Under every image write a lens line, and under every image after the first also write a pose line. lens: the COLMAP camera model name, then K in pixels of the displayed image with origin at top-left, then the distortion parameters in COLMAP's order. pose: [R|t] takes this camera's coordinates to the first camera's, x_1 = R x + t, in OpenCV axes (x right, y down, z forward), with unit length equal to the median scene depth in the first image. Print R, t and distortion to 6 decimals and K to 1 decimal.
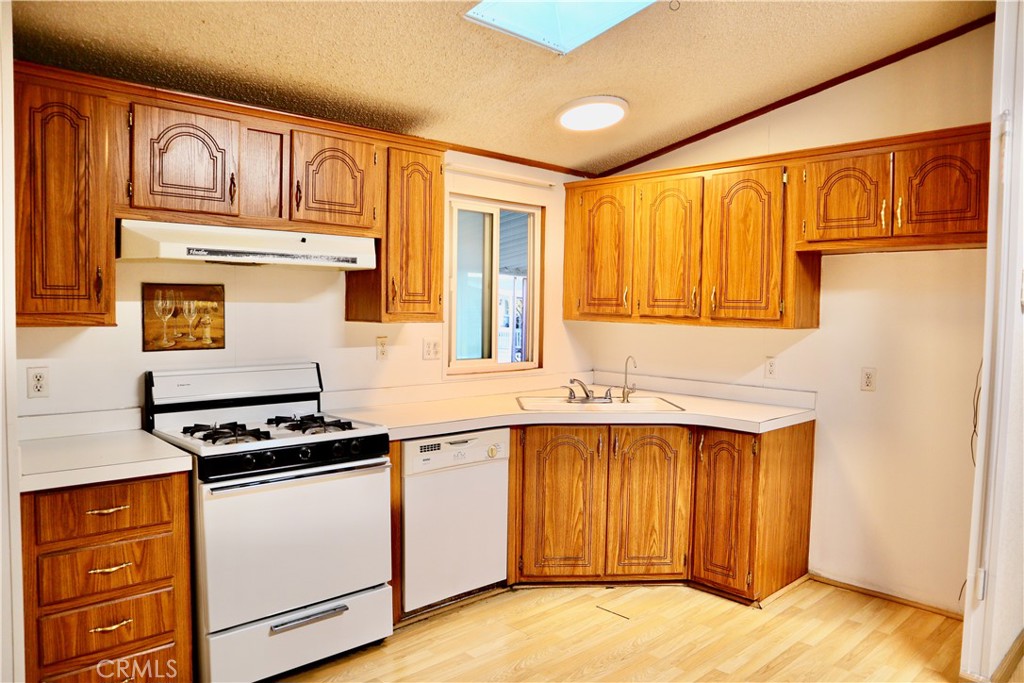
lens RADIAL K [[733.5, 0, 511.7], [0, 733.5, 347.2], [0, 0, 1]] dist [-0.077410, 0.041114]
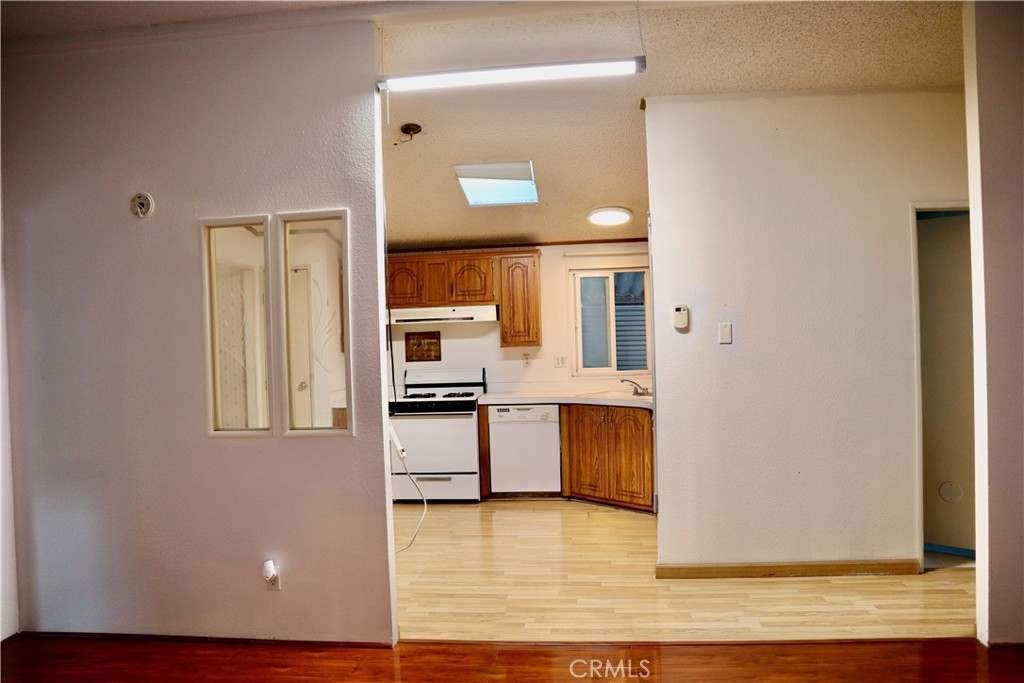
lens RADIAL K [[733.5, 0, 512.6], [0, 733.5, 338.9], [0, 0, 1]] dist [-0.077410, 0.041114]
pose [[0.646262, -0.027891, -0.762606, 1.407573], [-0.001390, 0.999287, -0.037724, 0.019234], [0.763115, 0.025440, 0.645762, -0.260341]]
